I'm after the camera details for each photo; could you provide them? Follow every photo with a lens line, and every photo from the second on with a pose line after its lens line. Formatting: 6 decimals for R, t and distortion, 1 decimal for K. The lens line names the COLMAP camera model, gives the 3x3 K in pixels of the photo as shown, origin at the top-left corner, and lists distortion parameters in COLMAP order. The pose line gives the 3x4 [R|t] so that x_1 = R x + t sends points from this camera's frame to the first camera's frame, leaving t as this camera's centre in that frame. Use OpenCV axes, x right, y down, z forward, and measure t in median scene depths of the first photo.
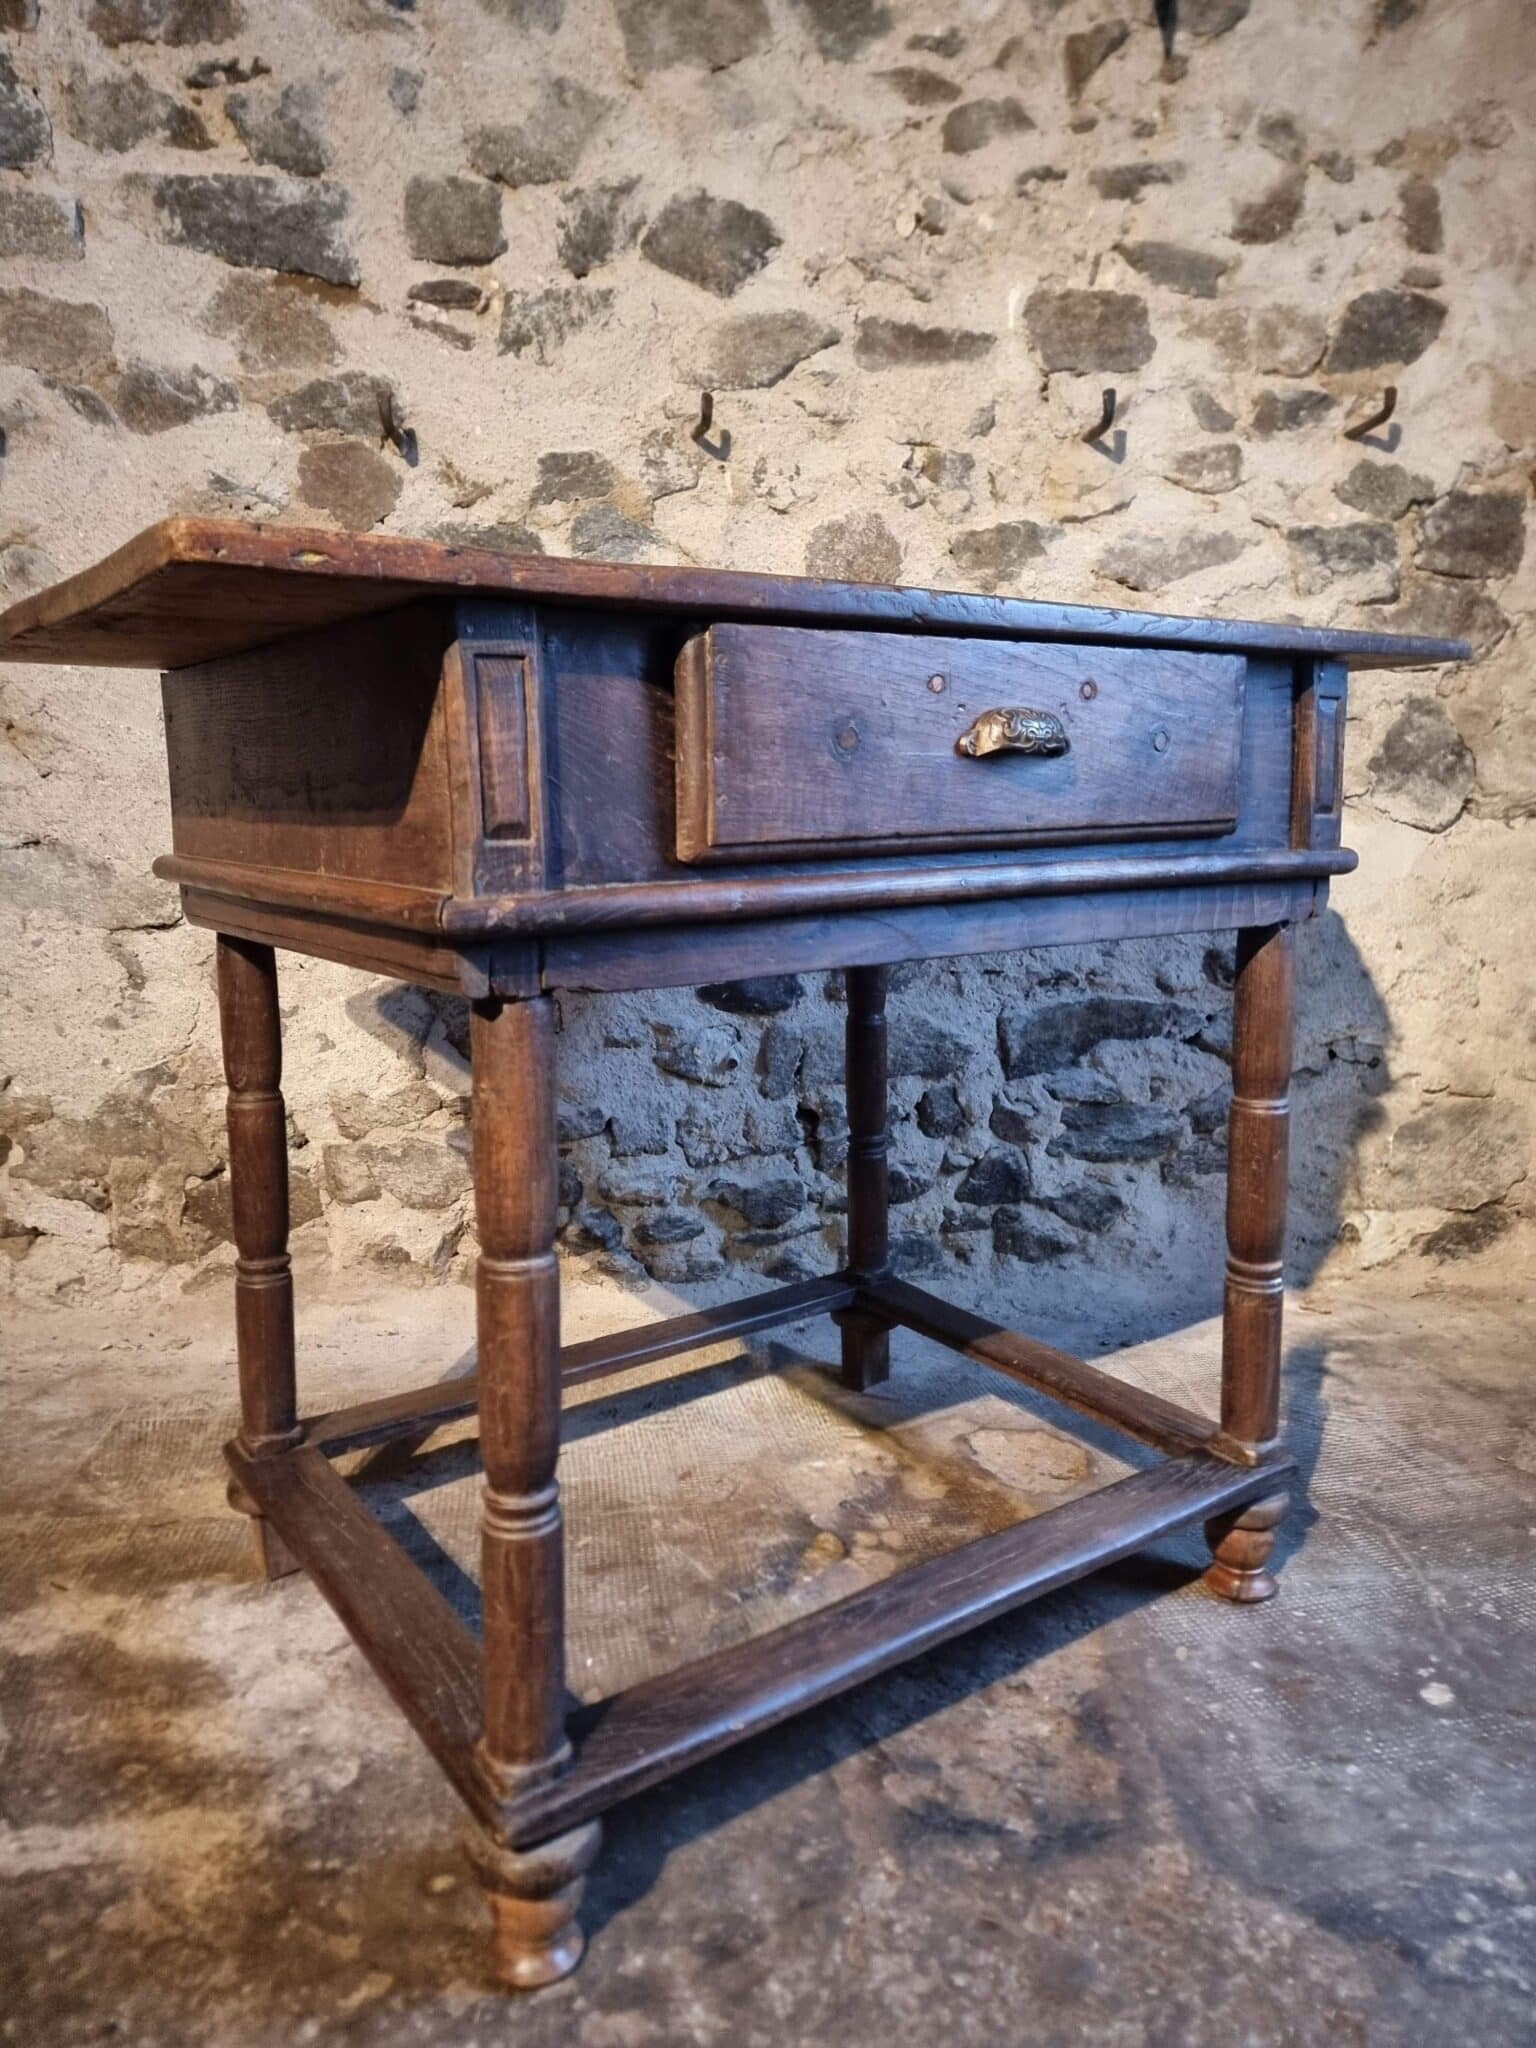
lens RADIAL K [[1427.5, 0, 753.9], [0, 1427.5, 1021.6], [0, 0, 1]] dist [0.077130, -0.067551]
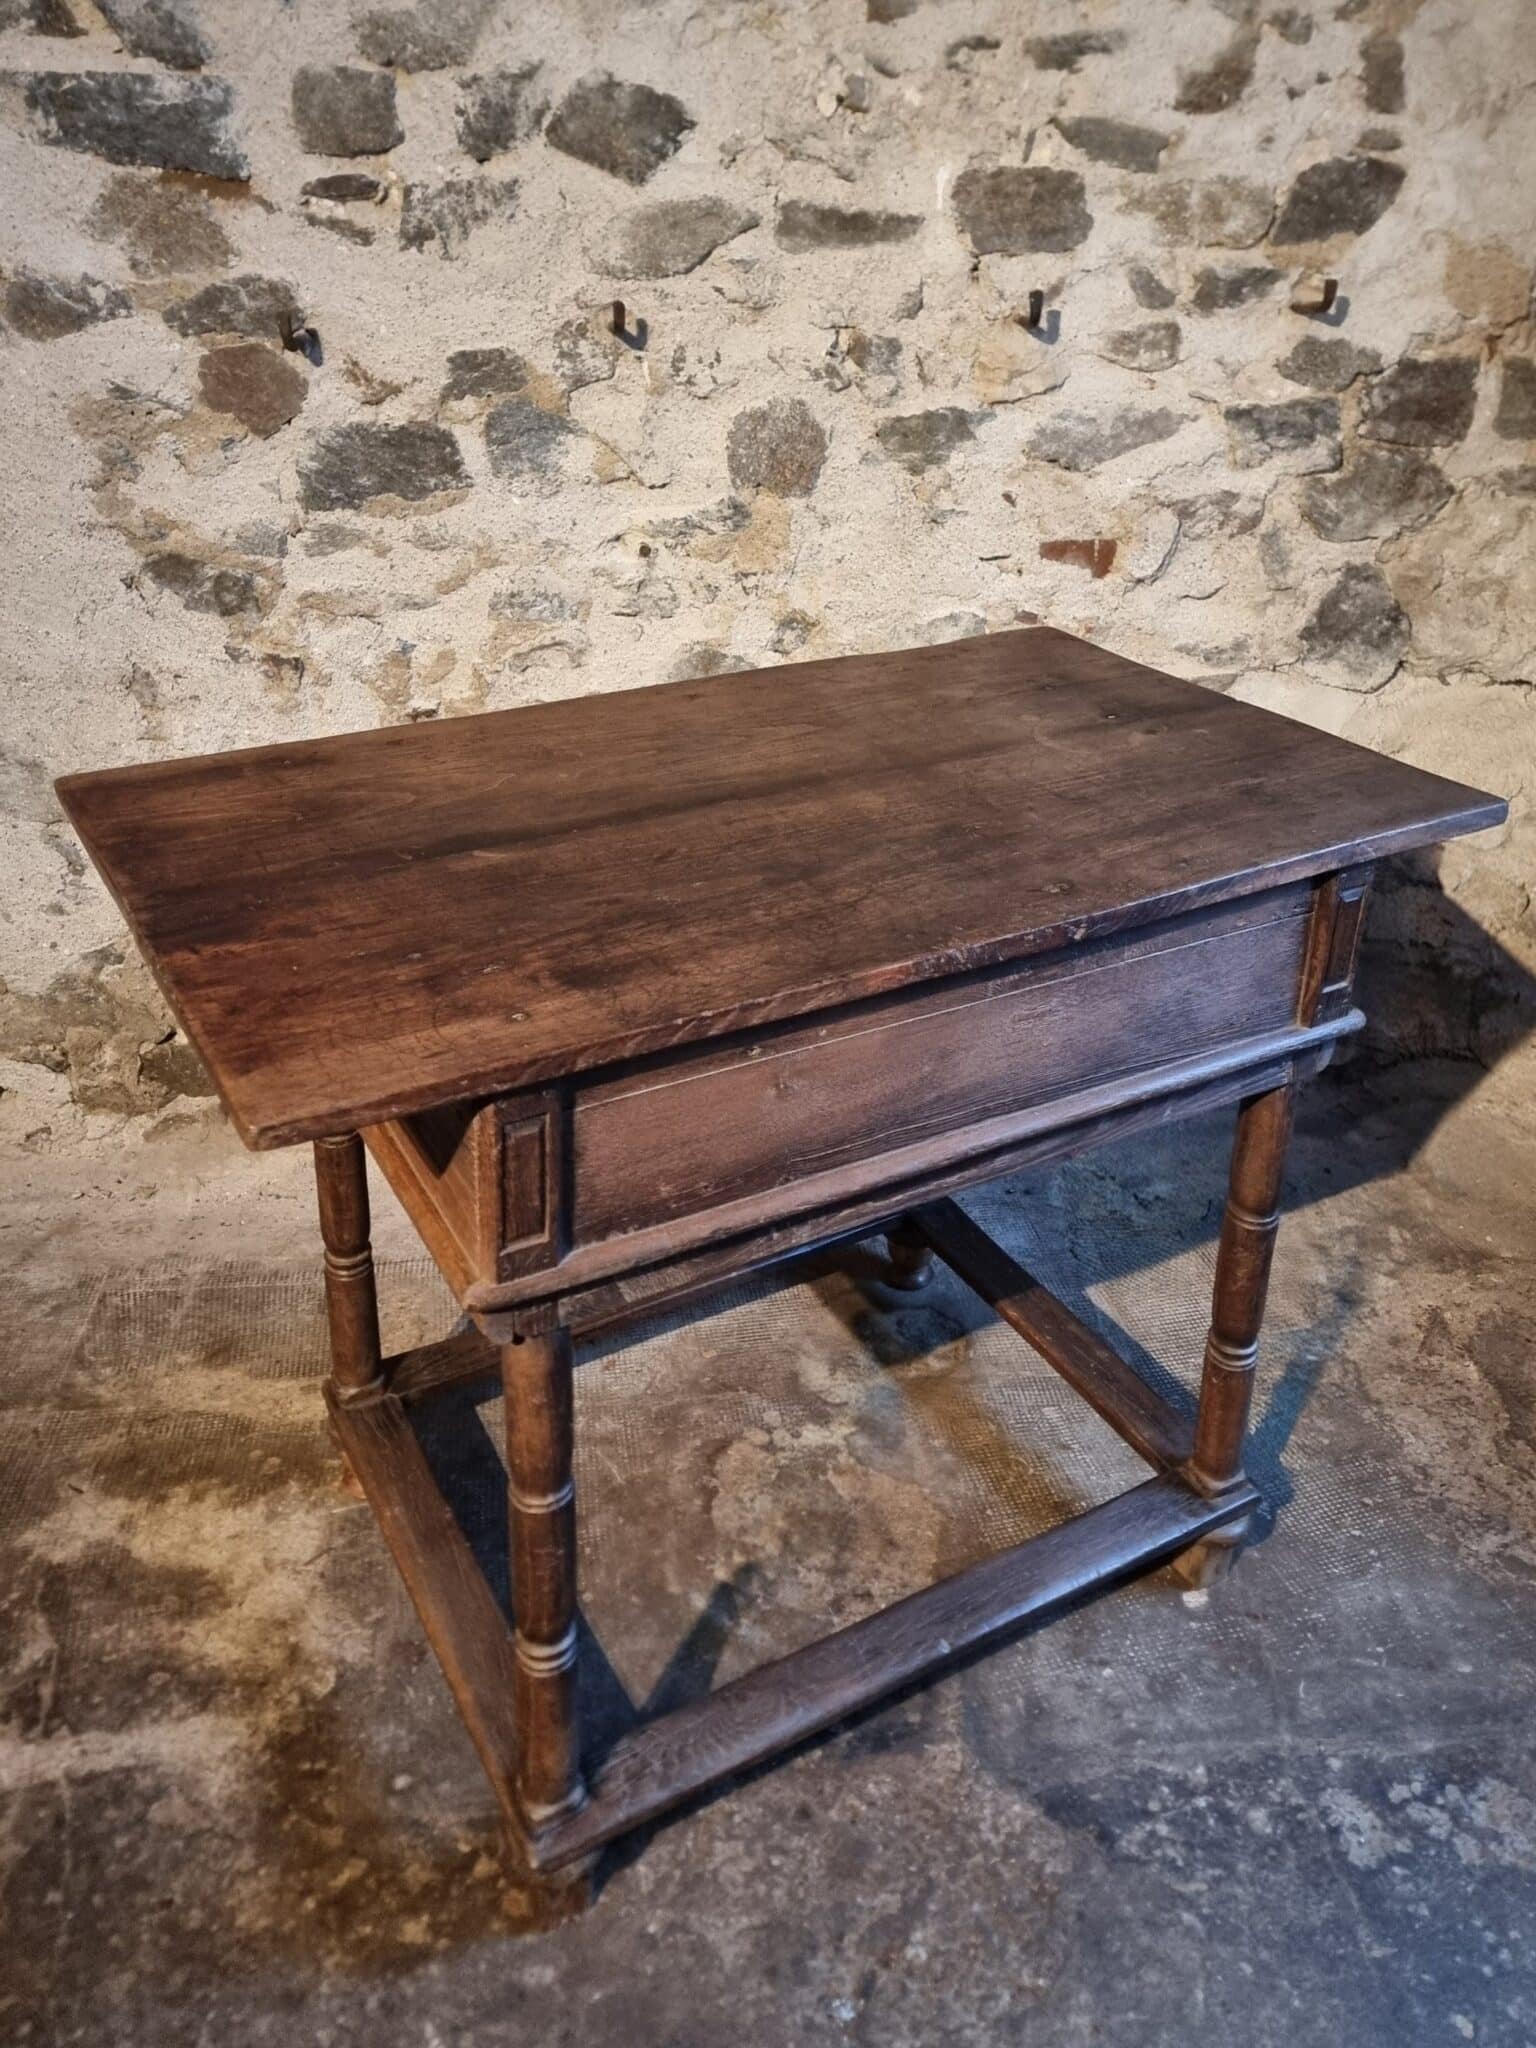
lens RADIAL K [[1708.7, 0, 781.2], [0, 1708.7, 847.8], [0, 0, 1]] dist [0.107063, -0.132809]
pose [[0.999991, 0.000059, 0.004220, 0.069383], [-0.001007, 0.974361, 0.224990, -0.328671], [-0.004098, -0.224992, 0.974352, -0.202295]]
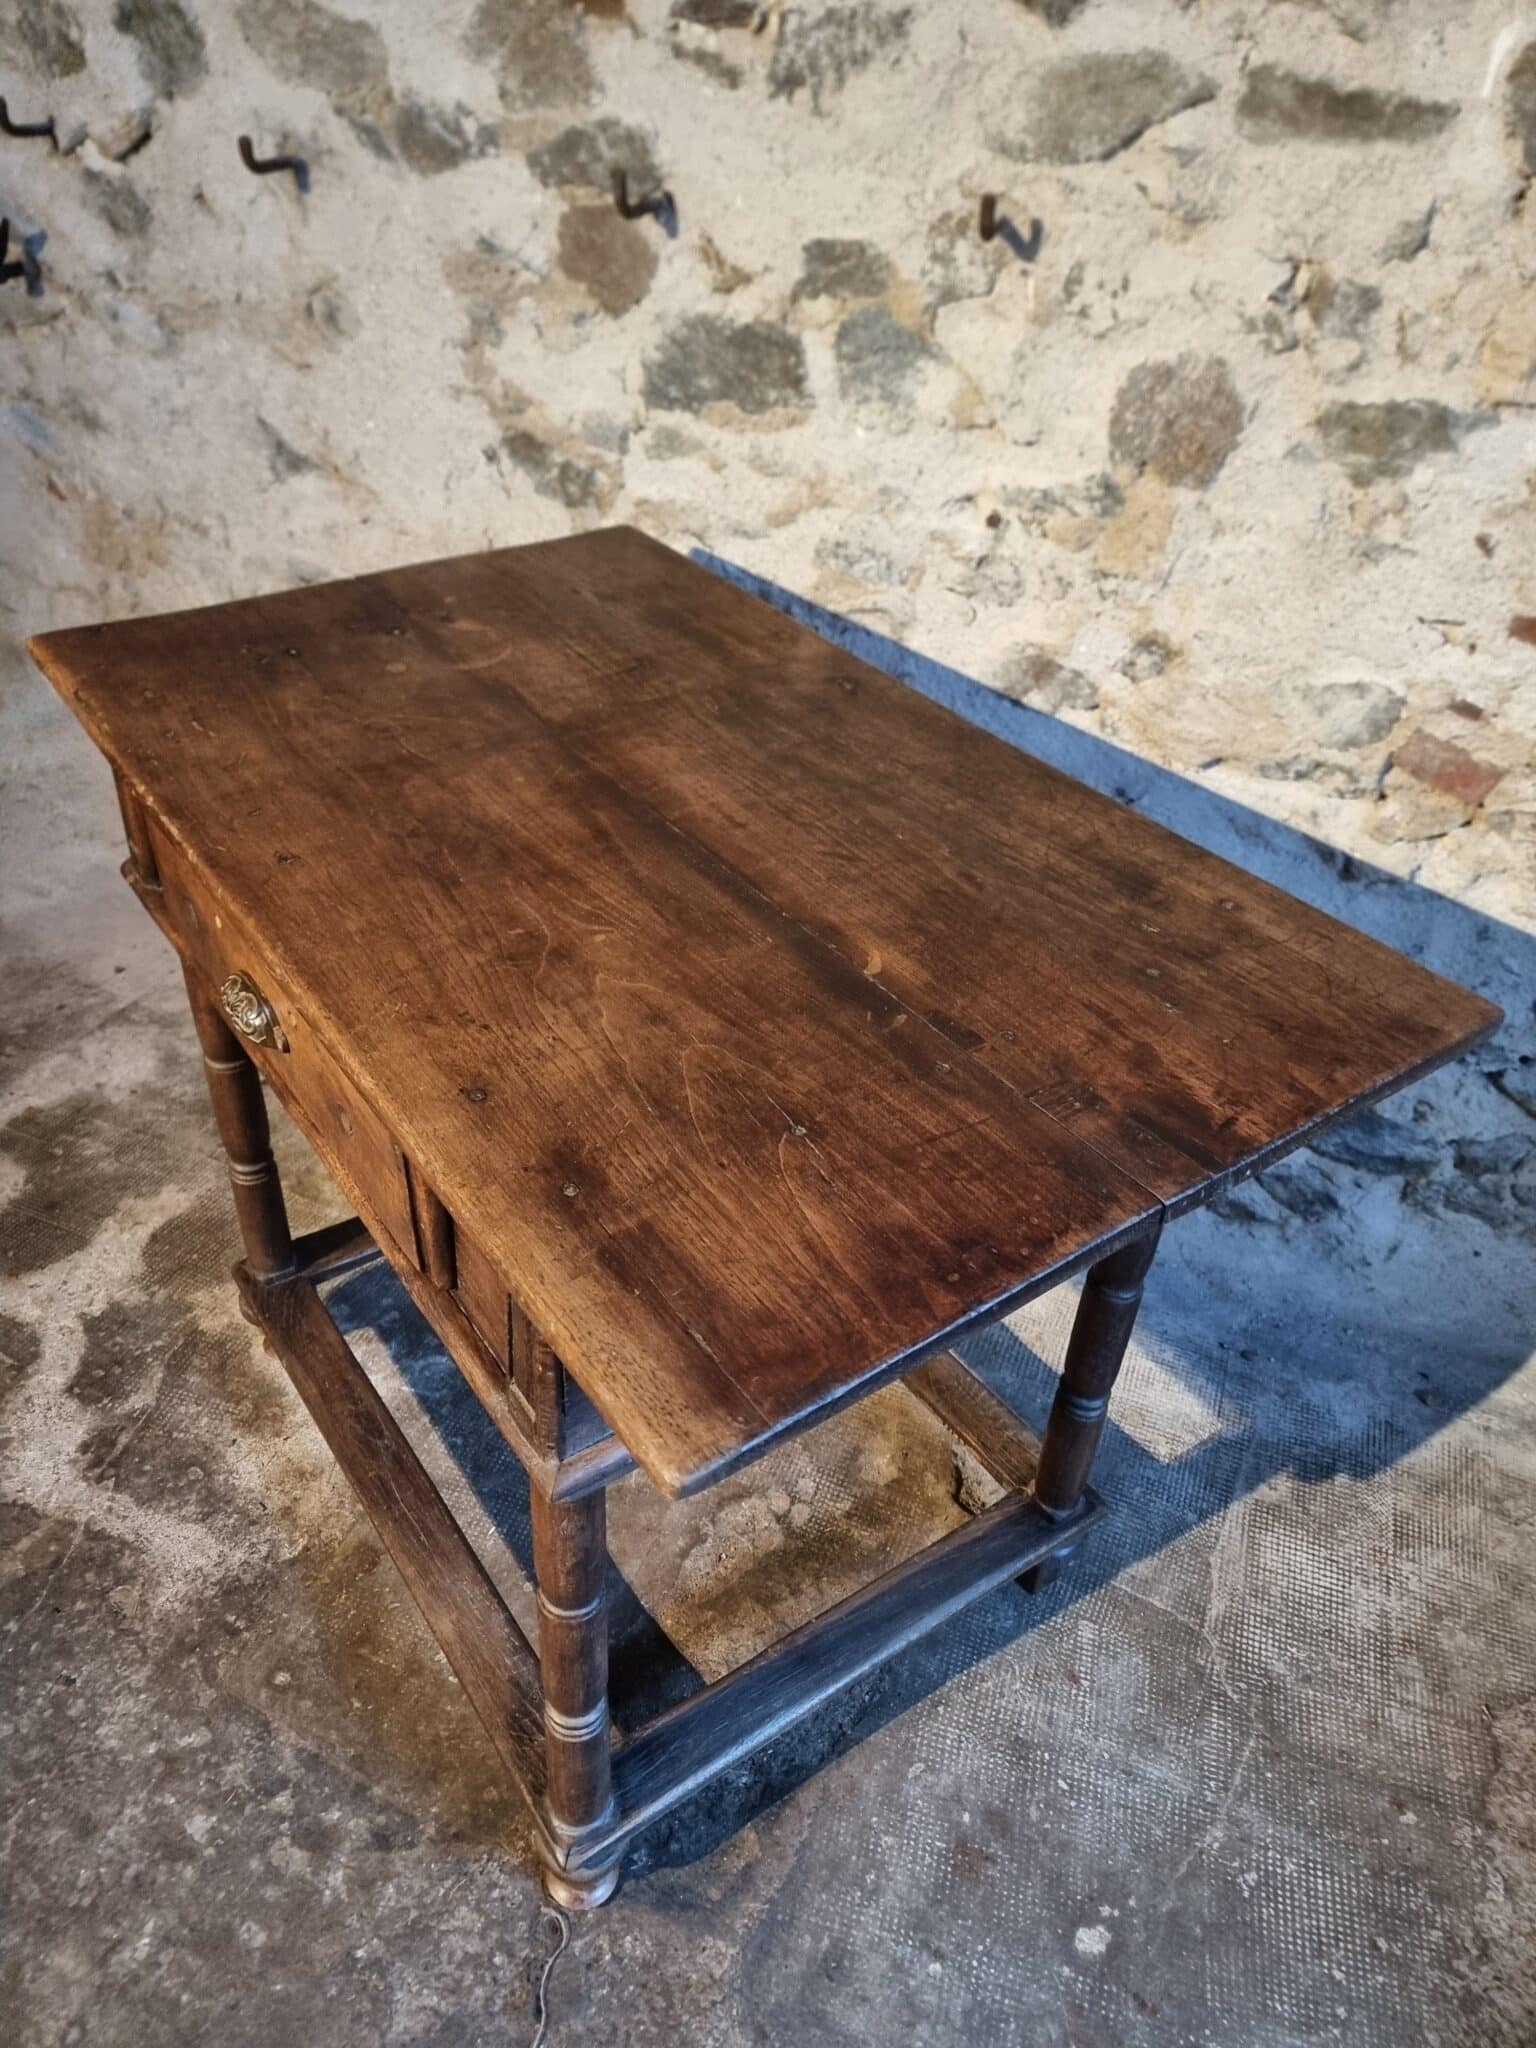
lens RADIAL K [[1445.9, 0, 749.9], [0, 1445.9, 1020.7], [0, 0, 1]] dist [0.058749, -0.053518]
pose [[0.851925, 0.338385, -0.399648, 0.299699], [-0.112501, 0.863625, 0.491422, -0.411966], [0.511436, -0.373694, 0.773813, 0.186724]]
